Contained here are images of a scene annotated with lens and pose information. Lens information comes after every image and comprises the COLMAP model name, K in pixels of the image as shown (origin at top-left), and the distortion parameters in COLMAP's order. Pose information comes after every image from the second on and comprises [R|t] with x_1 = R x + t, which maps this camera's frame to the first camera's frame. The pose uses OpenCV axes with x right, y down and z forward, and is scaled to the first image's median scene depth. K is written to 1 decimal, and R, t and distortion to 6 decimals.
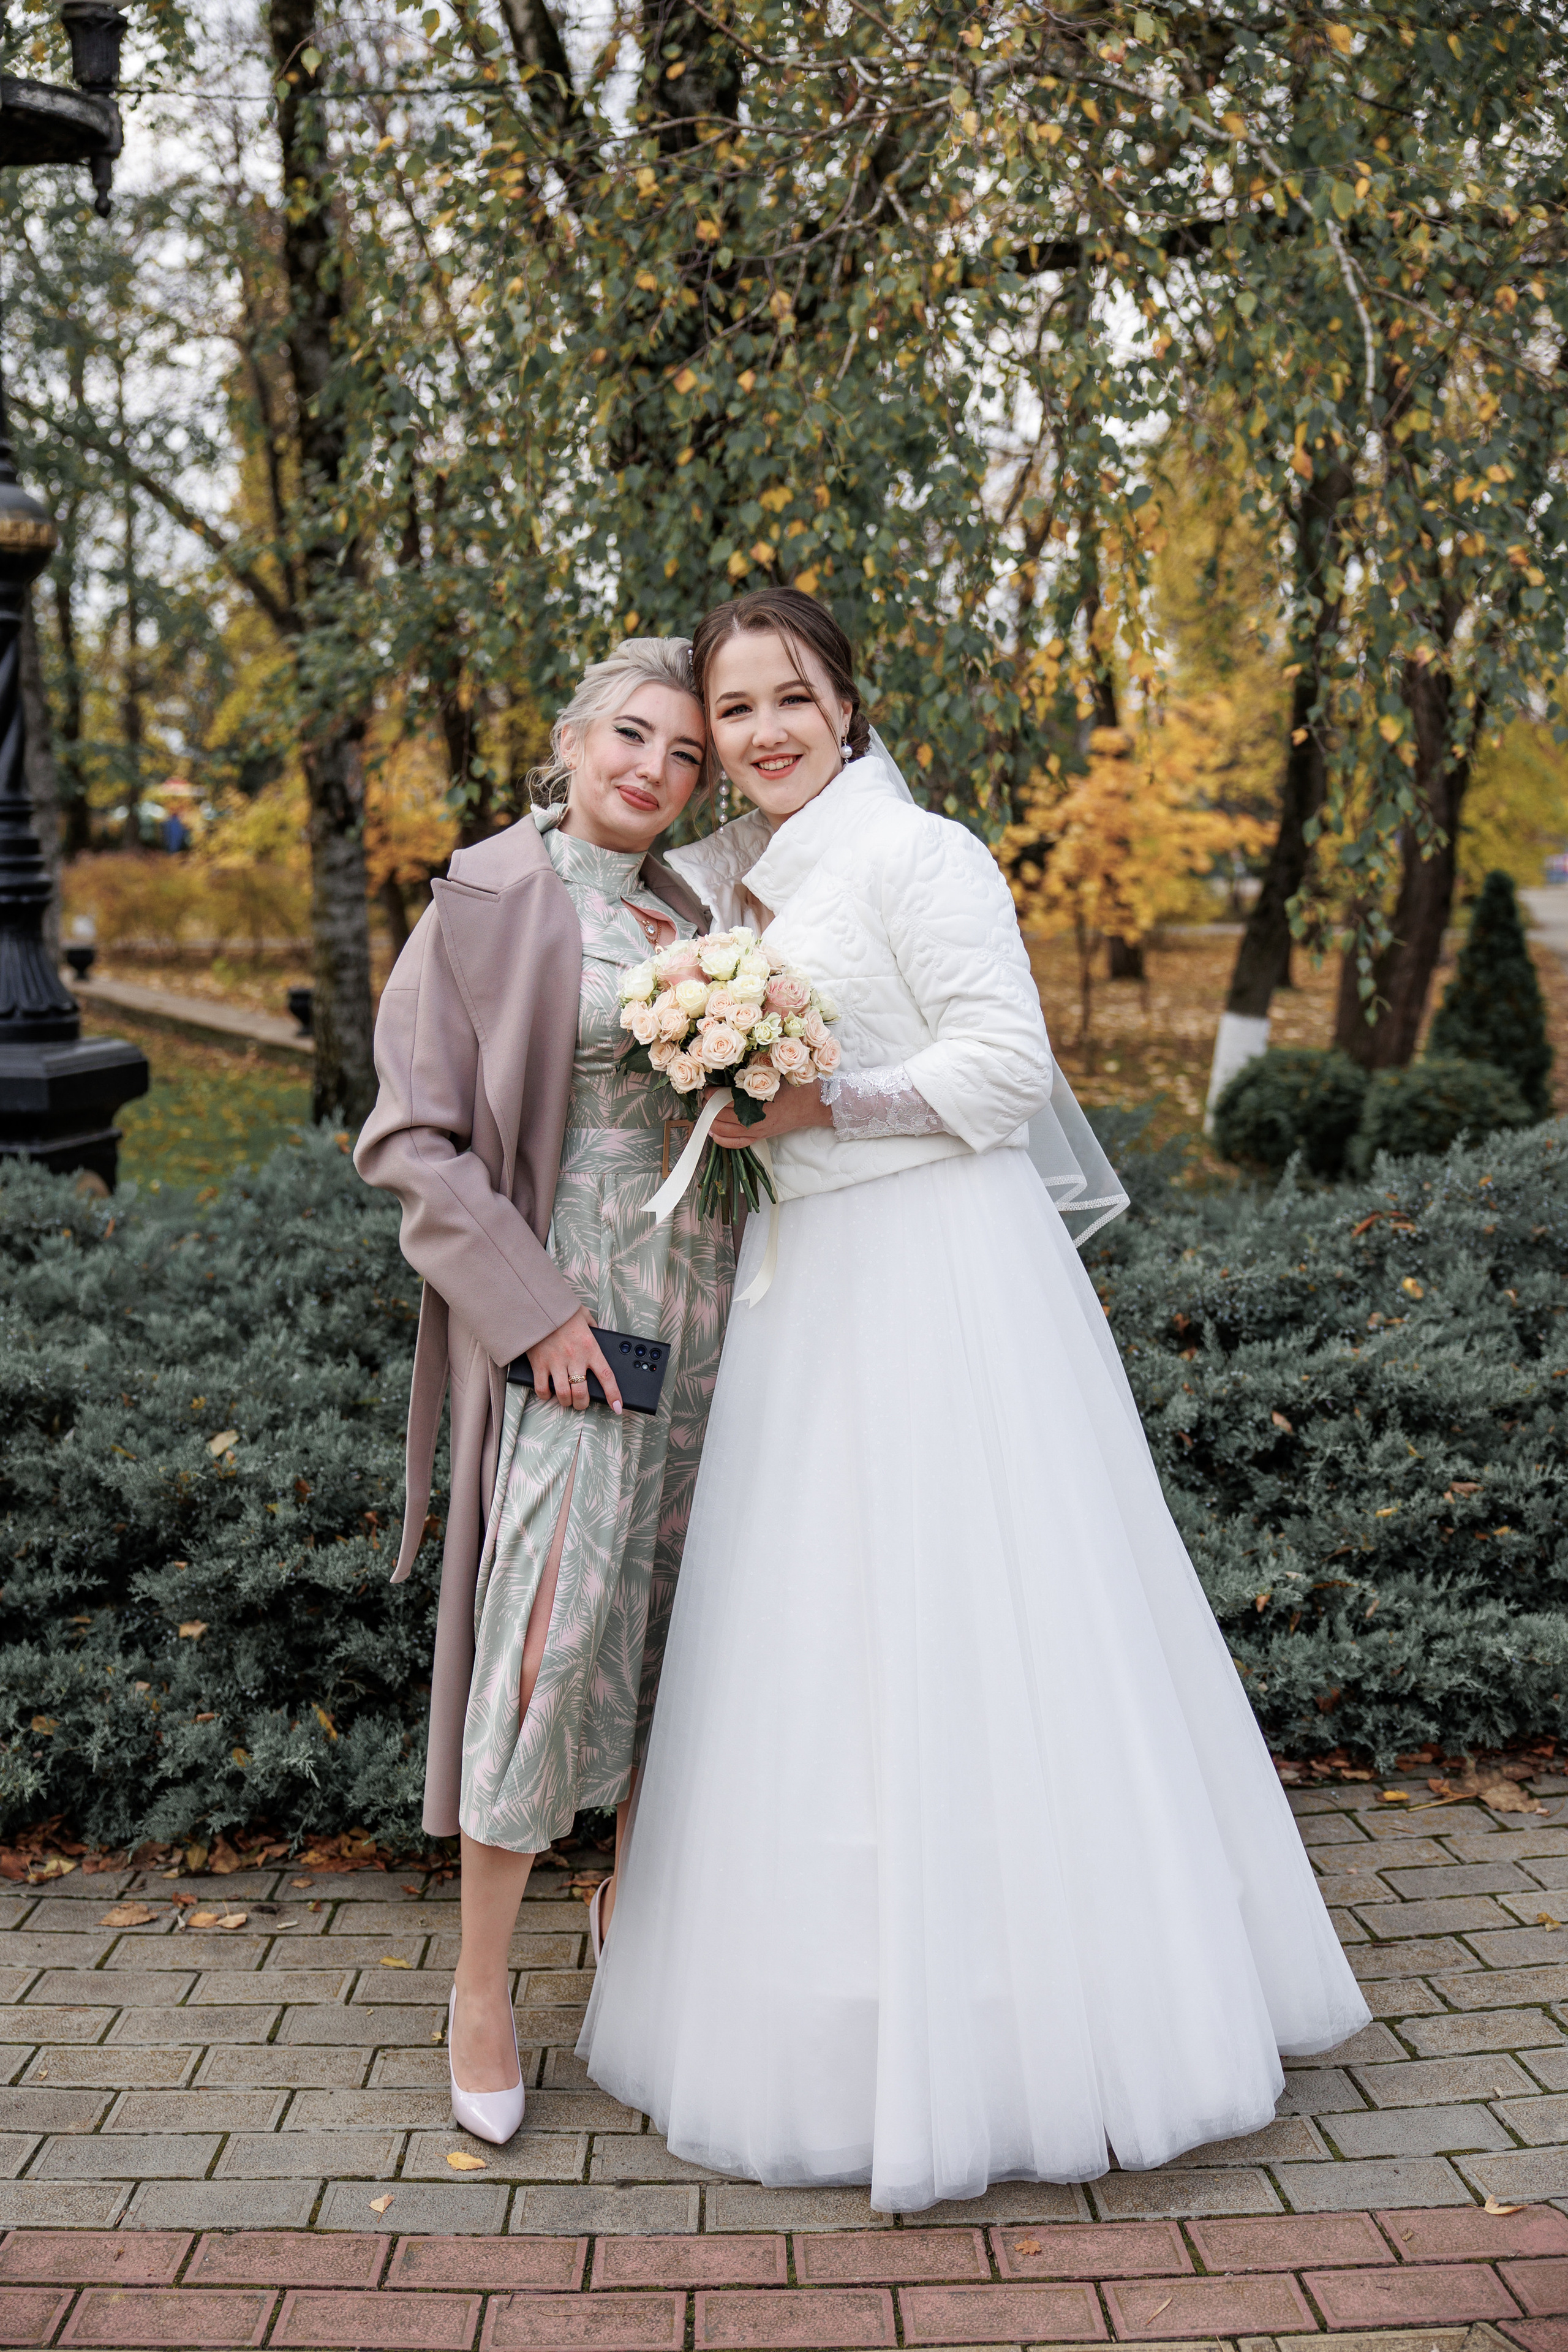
lens RADIAL K [[2629.4, 0, 770.4], [0, 2629.4, 1184.8], [0, 0, 1]] dist [-0.005902, 0.026204]
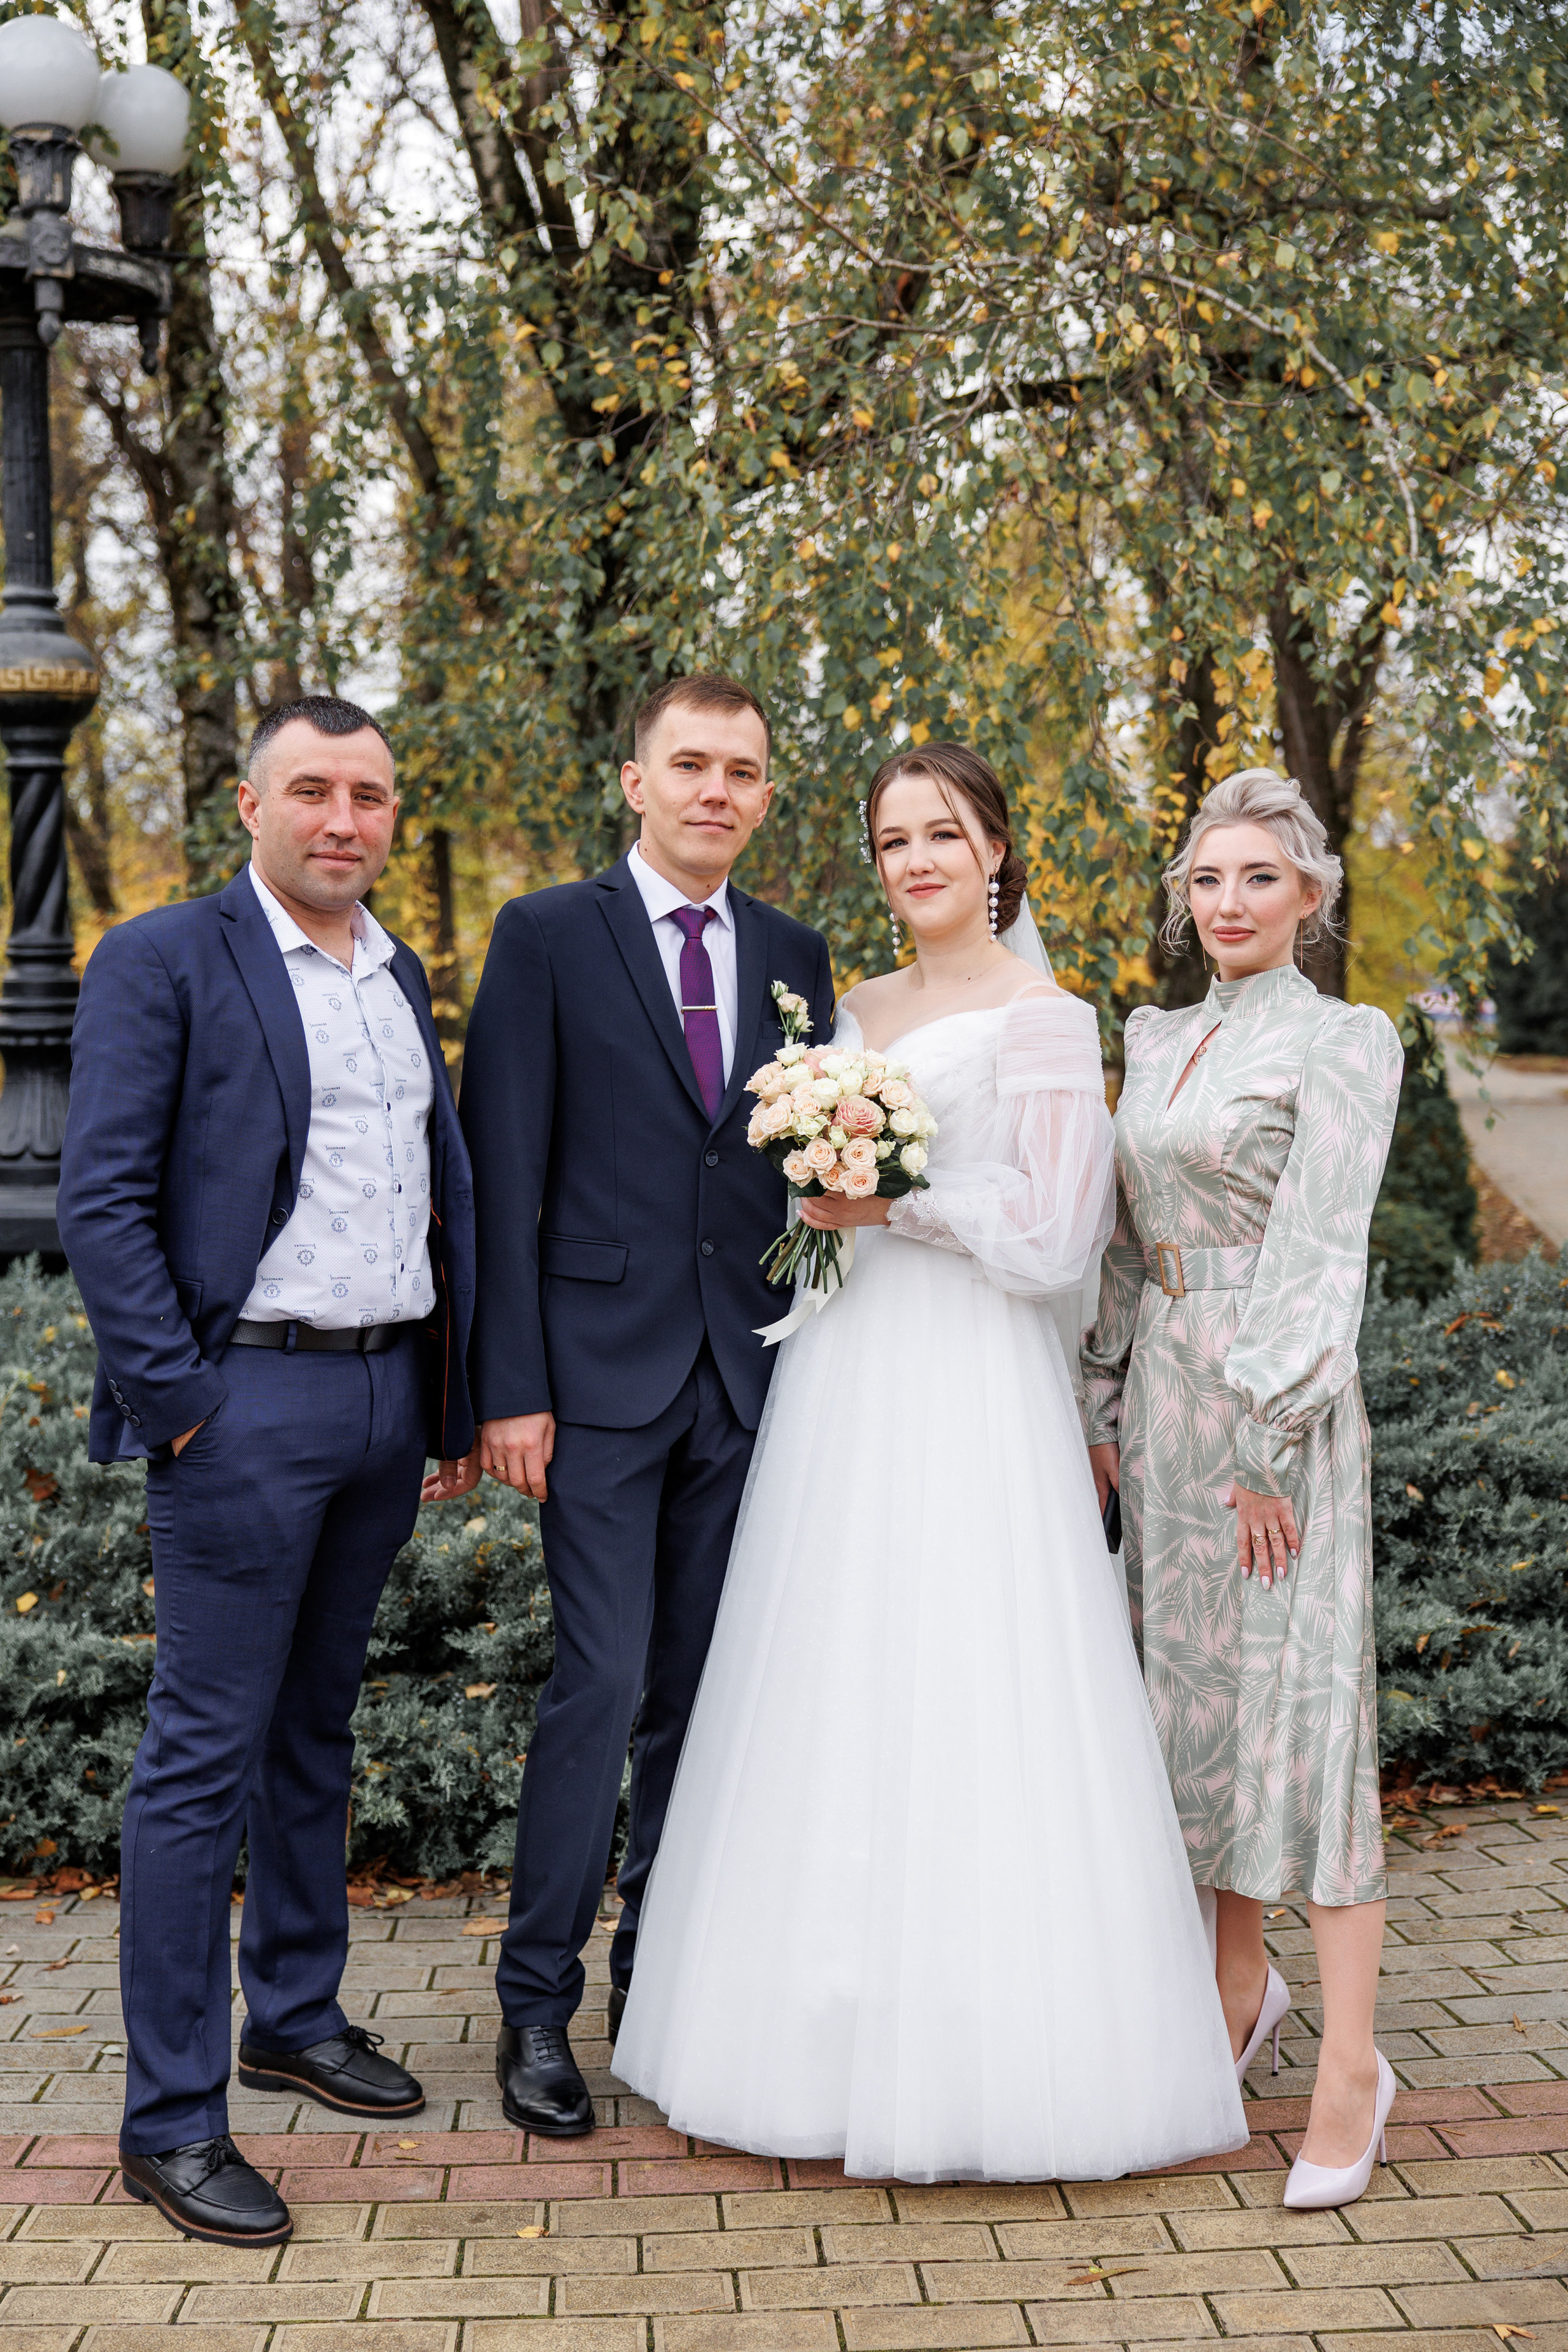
lens RADIAL K [[3026.3, 0, 770.9], [0, 3026.3, 1180.4], [0, 0, 1]] dist [0.022801, -0.013284]
pose [[0.996049, -0.010246, 0.088217, -0.176113], [0.015854, 0.997881, -0.063101, 0.031429], [-0.087383, 0.064250, 0.994101, -0.247613]]
